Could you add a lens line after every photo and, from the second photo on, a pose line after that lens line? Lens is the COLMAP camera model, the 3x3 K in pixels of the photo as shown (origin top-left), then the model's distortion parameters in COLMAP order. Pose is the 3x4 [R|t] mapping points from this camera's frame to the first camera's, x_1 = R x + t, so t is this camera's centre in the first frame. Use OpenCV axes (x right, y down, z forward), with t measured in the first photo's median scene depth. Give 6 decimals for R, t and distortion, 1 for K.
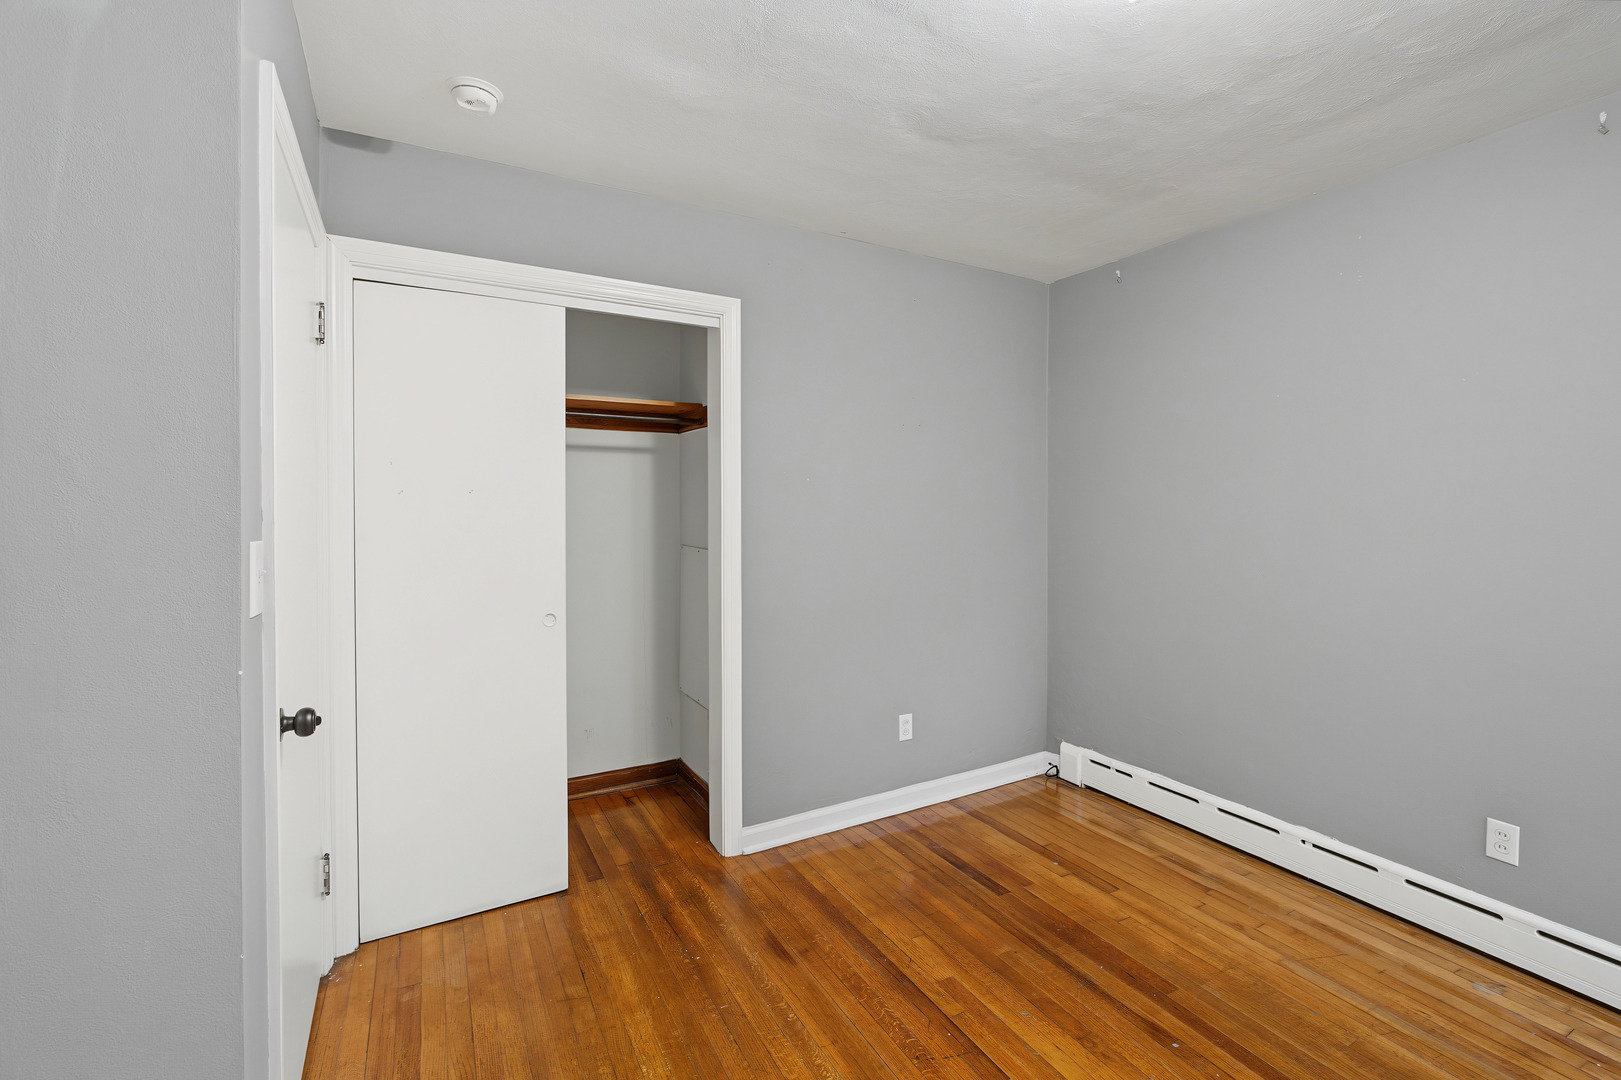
lens RADIAL K [[733.5, 0, 810.4], [0, 733.5, 502.5], [0, 0, 1]] dist [-0.001453, 0.000851]
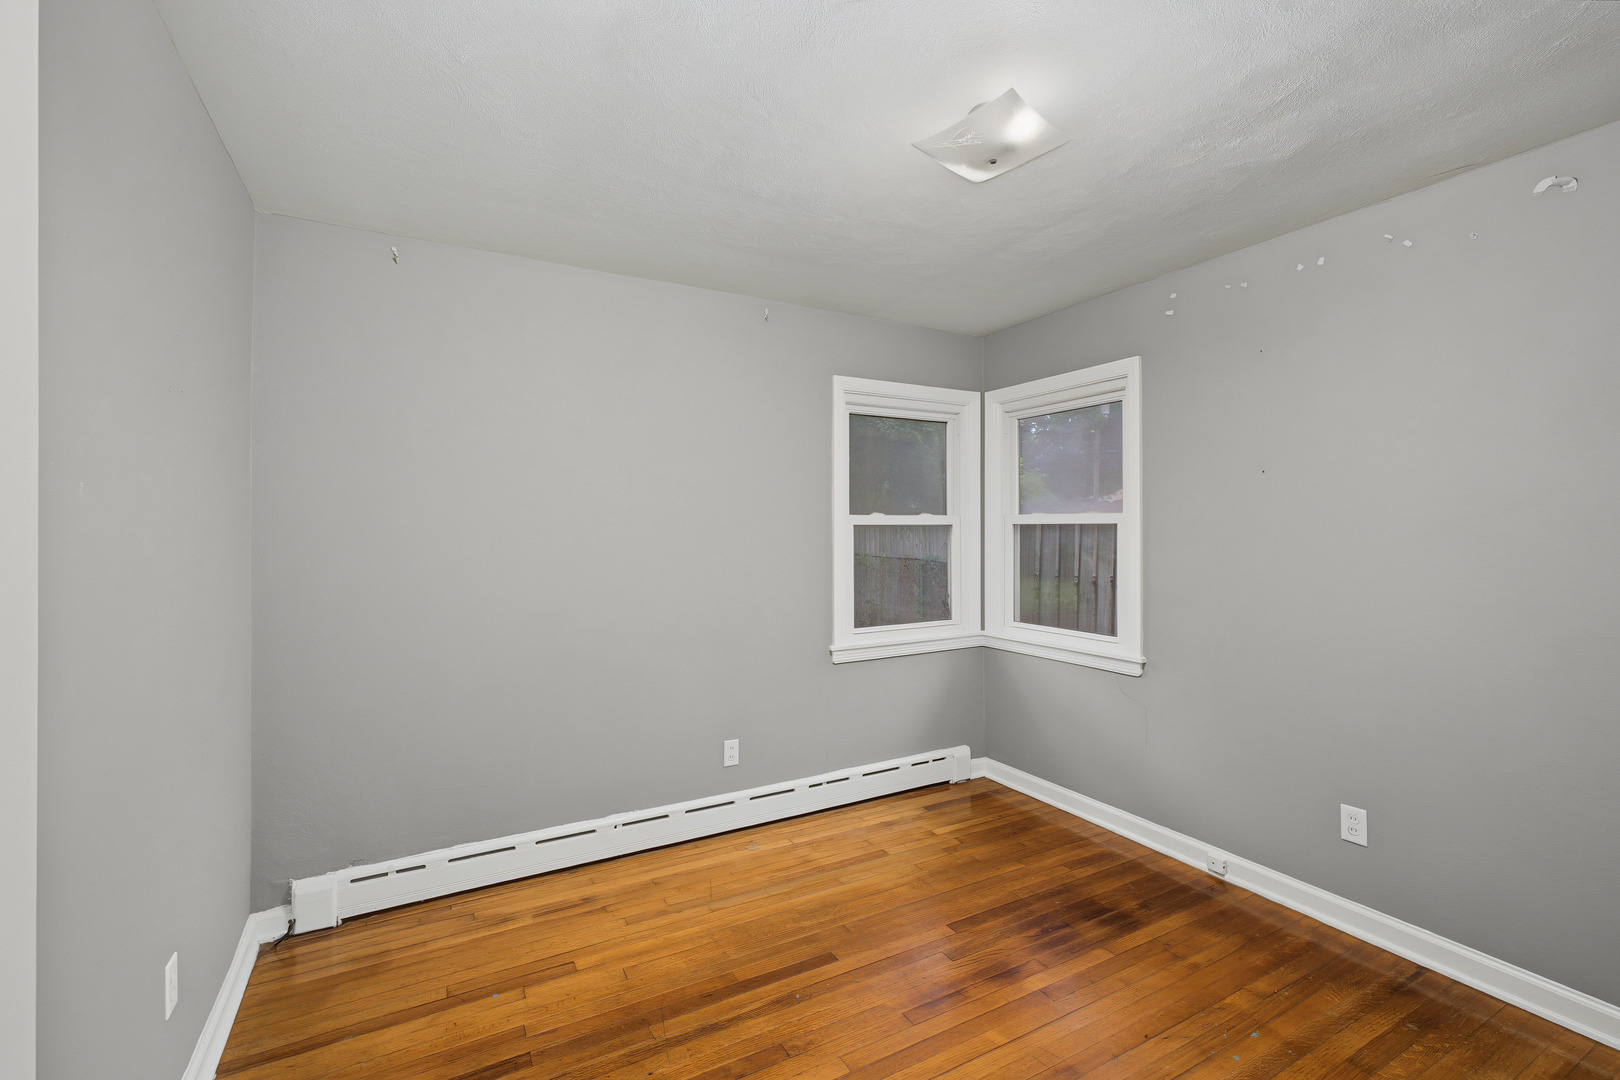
lens RADIAL K [[712.4, 0, 810.3], [0, 712.4, 520.6], [0, 0, 1]] dist [-0.000473, 0.000682]
pose [[-0.019285, 0.012850, 0.999731, -0.465429], [0.005902, 0.999901, -0.012738, -0.004046], [-0.999797, 0.005655, -0.019359, 0.713385]]
